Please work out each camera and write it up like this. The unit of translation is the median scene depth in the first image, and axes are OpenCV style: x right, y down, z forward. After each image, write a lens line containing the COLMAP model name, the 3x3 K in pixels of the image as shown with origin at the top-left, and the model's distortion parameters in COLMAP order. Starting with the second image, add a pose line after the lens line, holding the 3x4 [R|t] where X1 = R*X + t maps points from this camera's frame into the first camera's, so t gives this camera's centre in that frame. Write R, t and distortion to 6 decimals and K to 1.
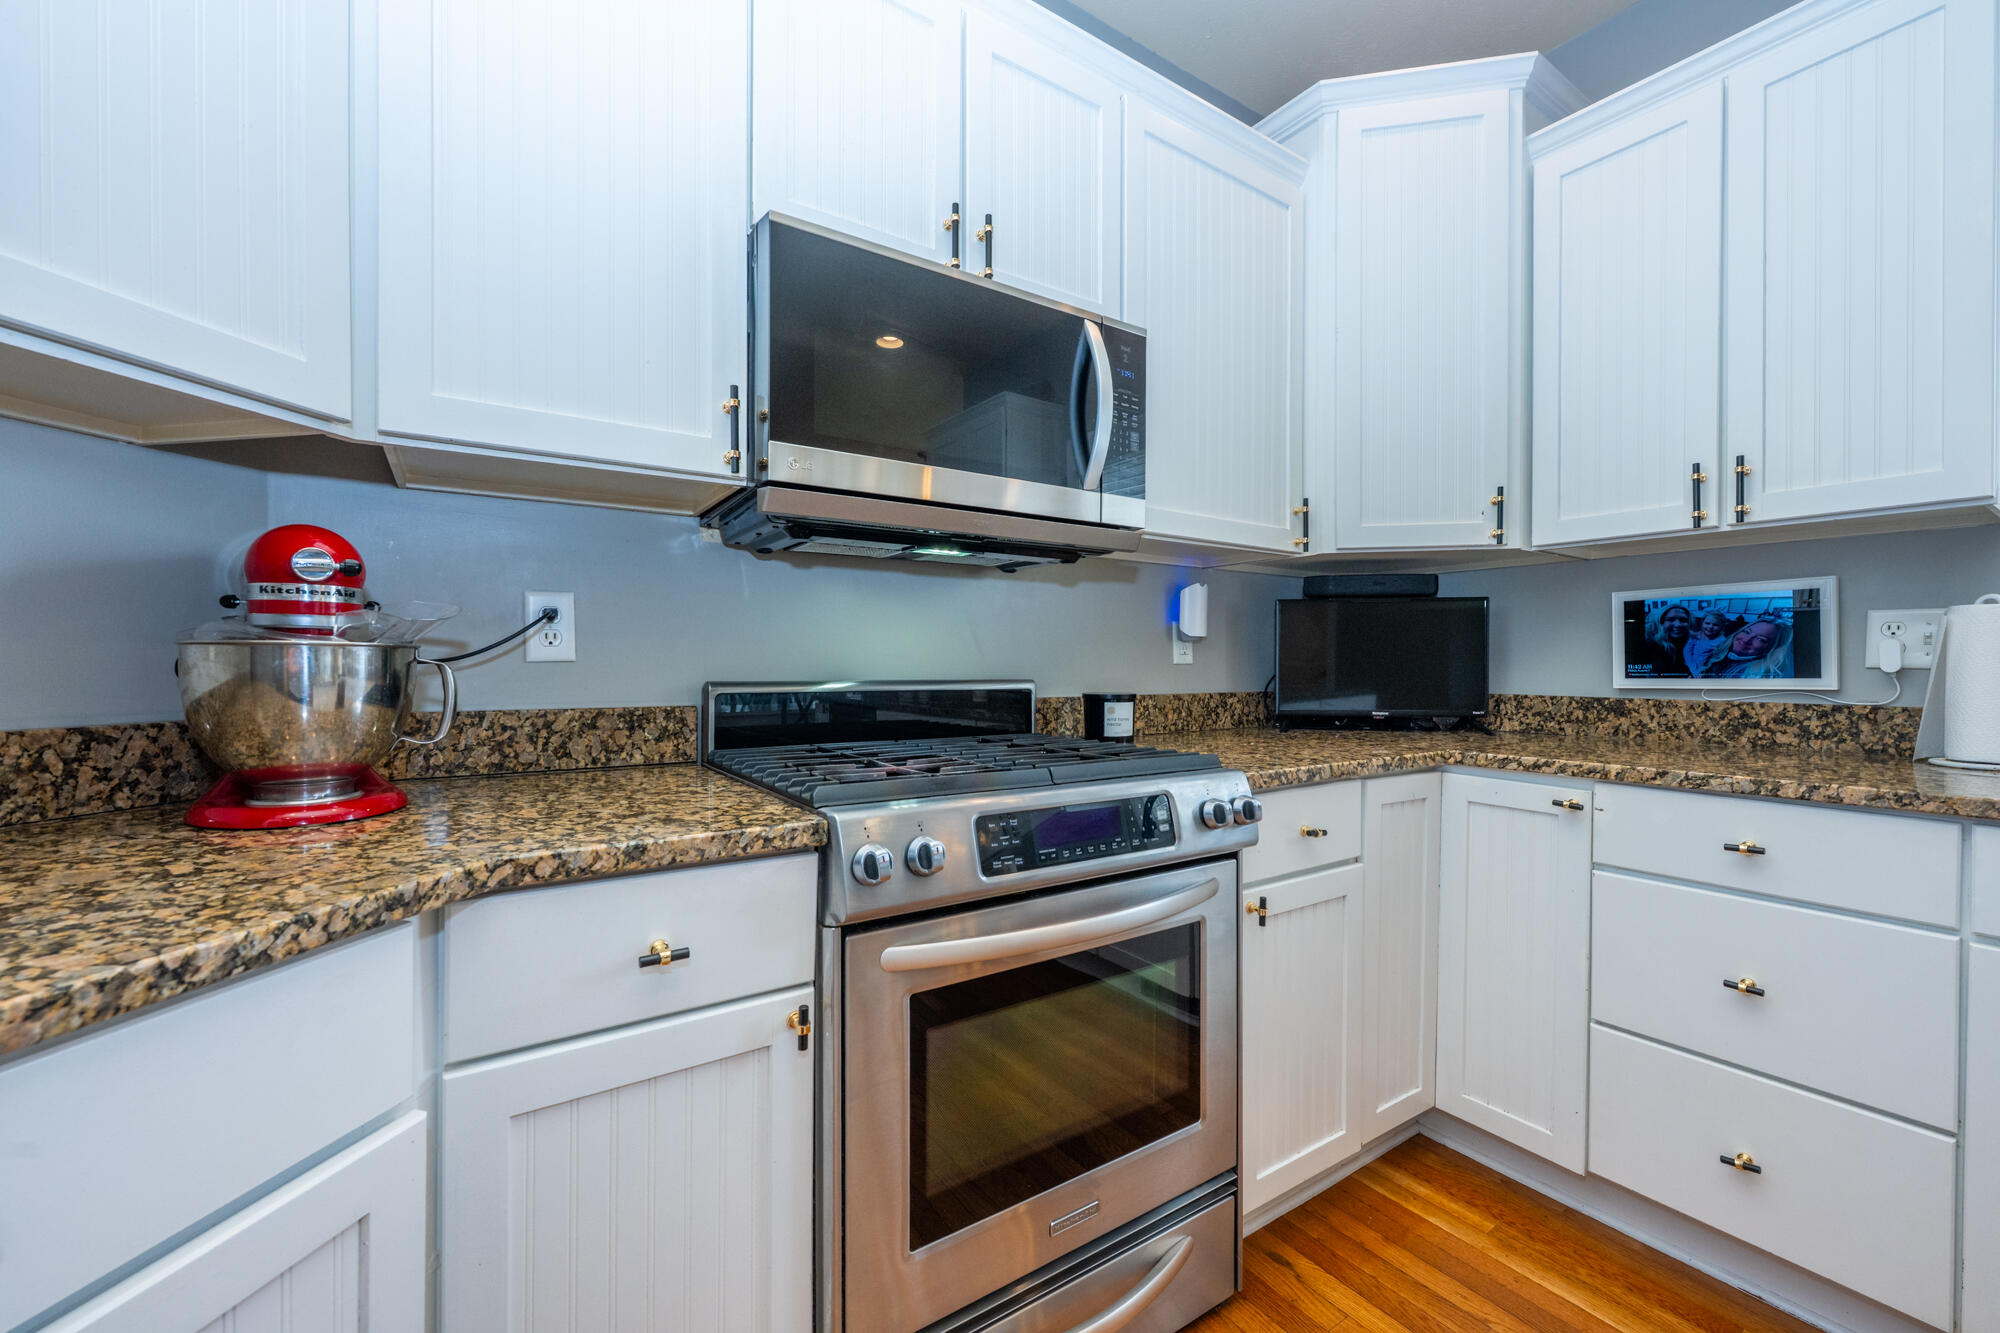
lens RADIAL K [[804.4, 0, 991.1], [0, 804.4, 671.1], [0, 0, 1]] dist [0.000798, 0.000458]
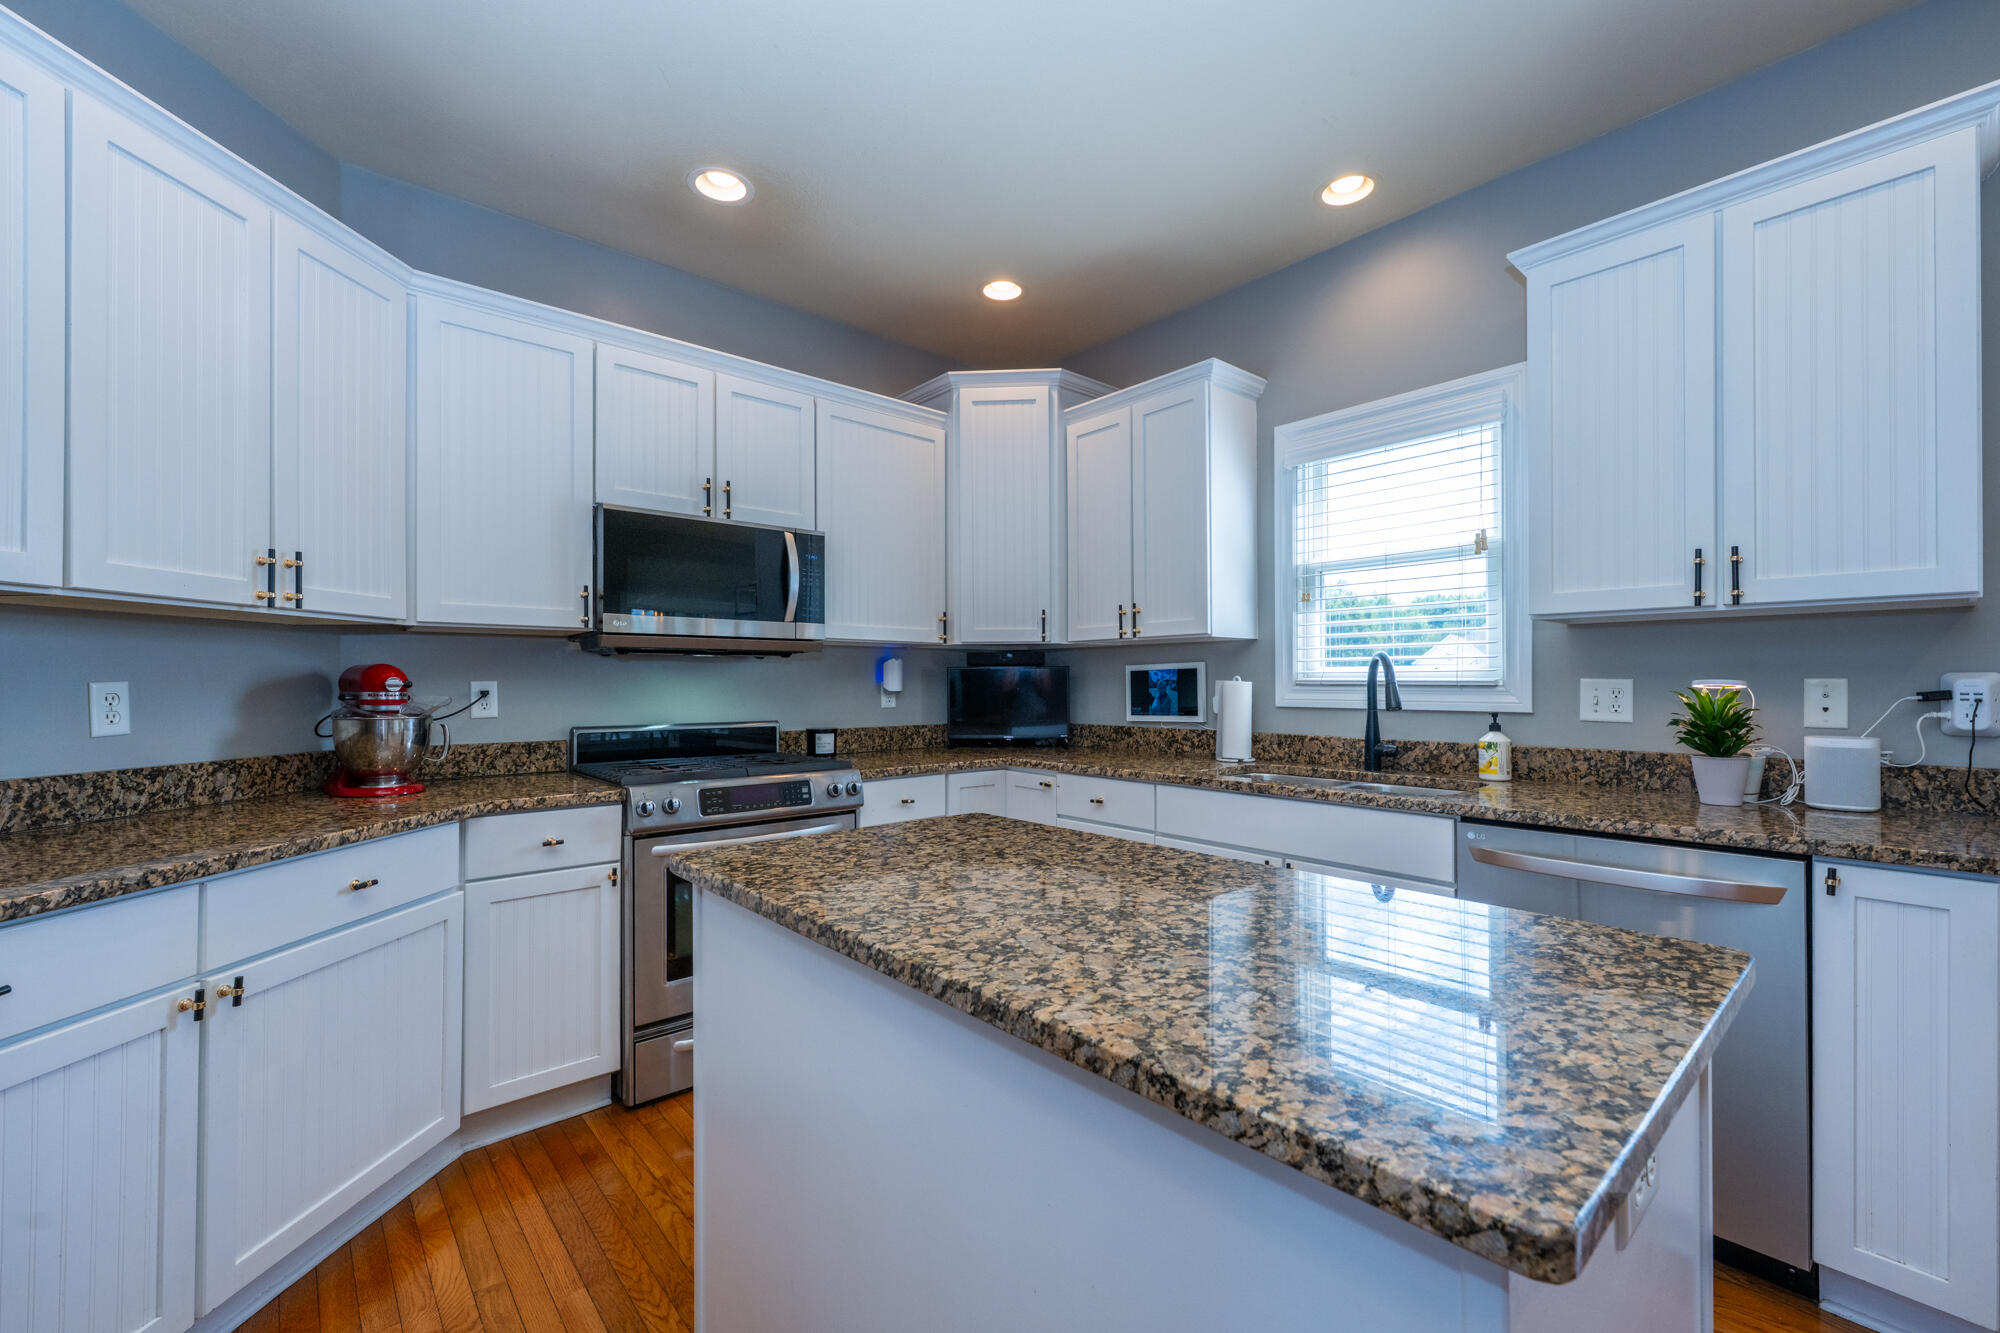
lens RADIAL K [[828.9, 0, 1003.1], [0, 828.9, 681.8], [0, 0, 1]] dist [0.000431, 0.000108]
pose [[0.990938, -0.005689, 0.134202, 0.412536], [0.007263, 0.999910, -0.011241, -0.069011], [-0.134126, 0.012114, 0.990890, -1.131780]]
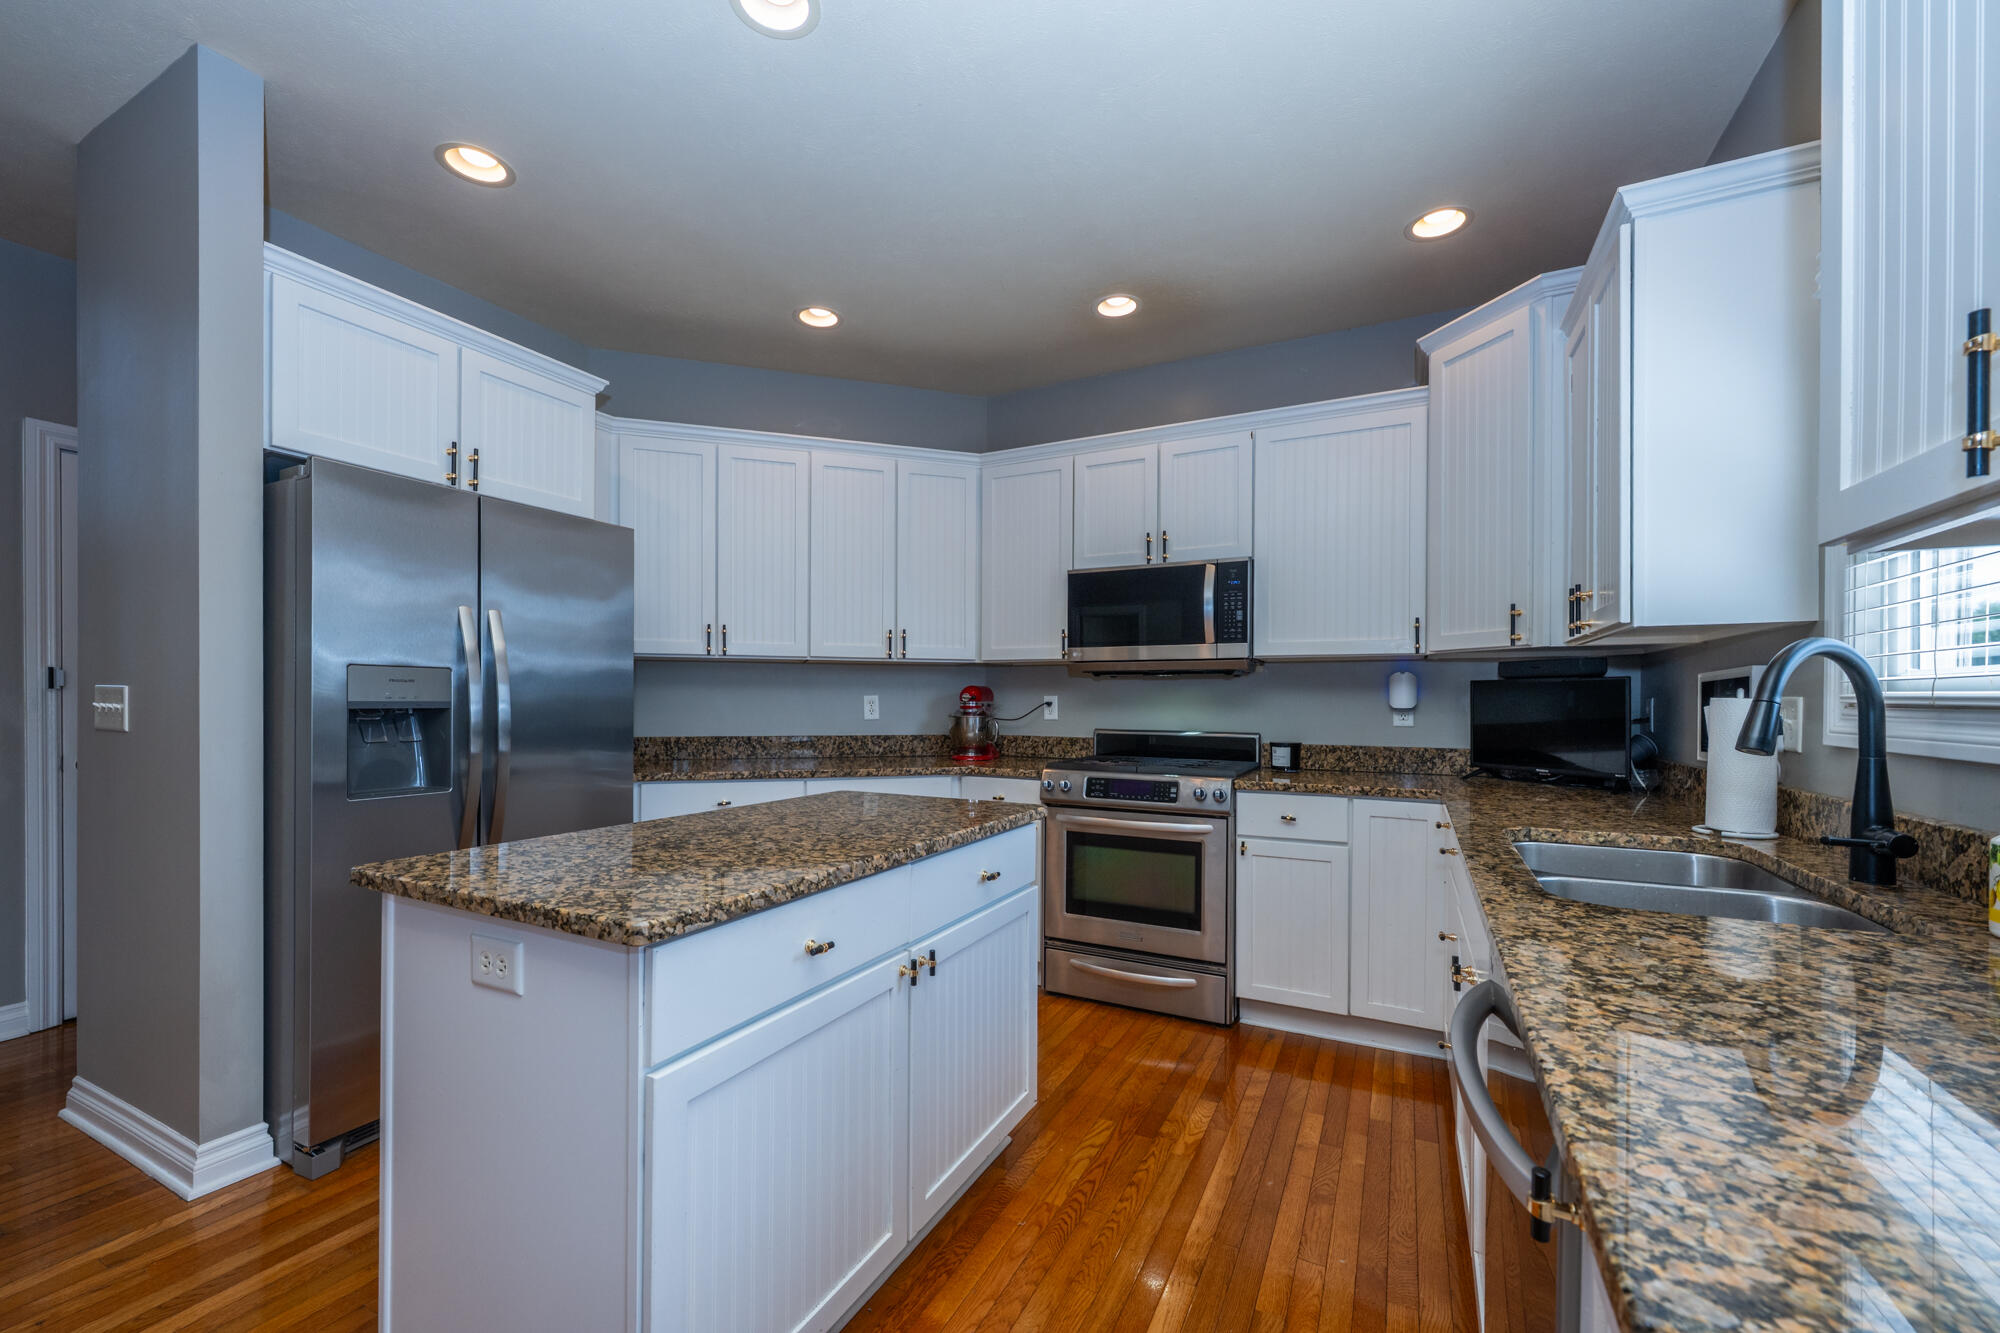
lens RADIAL K [[794.2, 0, 1001.4], [0, 794.2, 705.2], [0, 0, 1]] dist [0.000510, 0.000093]
pose [[0.491259, 0.005428, -0.870997, 1.918997], [-0.013638, 0.999906, -0.001461, -0.060886], [0.870907, 0.012596, 0.491286, -0.576502]]
